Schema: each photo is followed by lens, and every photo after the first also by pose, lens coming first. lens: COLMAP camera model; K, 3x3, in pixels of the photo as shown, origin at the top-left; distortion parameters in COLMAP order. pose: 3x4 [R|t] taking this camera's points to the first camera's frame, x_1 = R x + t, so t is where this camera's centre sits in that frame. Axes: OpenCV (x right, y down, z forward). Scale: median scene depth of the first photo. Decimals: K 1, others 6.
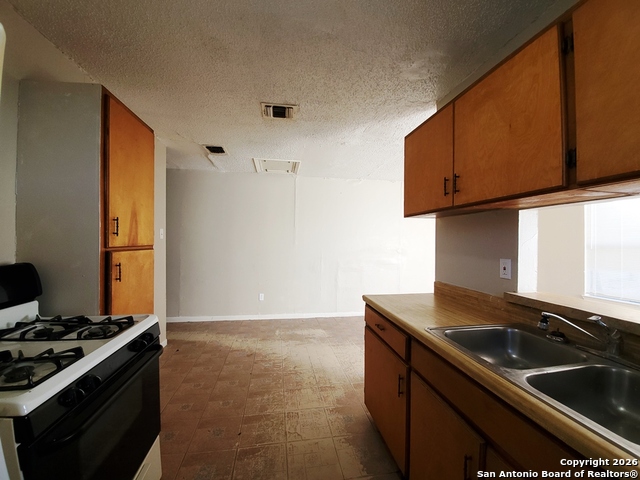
lens RADIAL K [[251.7, 0, 316.4], [0, 251.7, 241.0], [0, 0, 1]] dist [0.012893, -0.016782]
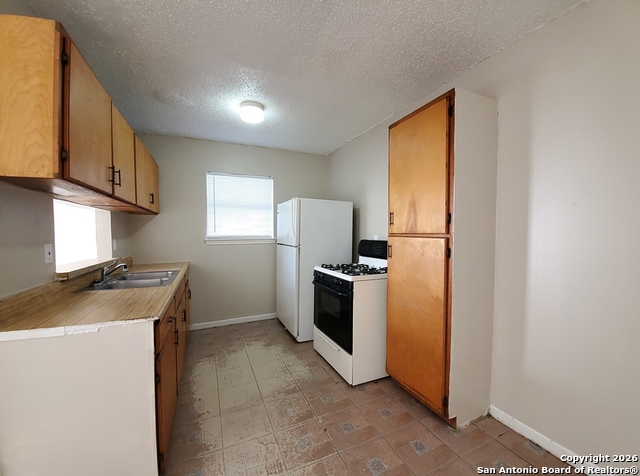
lens RADIAL K [[266.9, 0, 320.0], [0, 266.9, 238.0], [0, 0, 1]] dist [0.000396, 0.000039]
pose [[-0.965527, 0.003497, -0.260280, -0.025925], [-0.007258, 0.999159, 0.040348, -0.003642], [0.260202, 0.040846, -0.964690, 2.044587]]
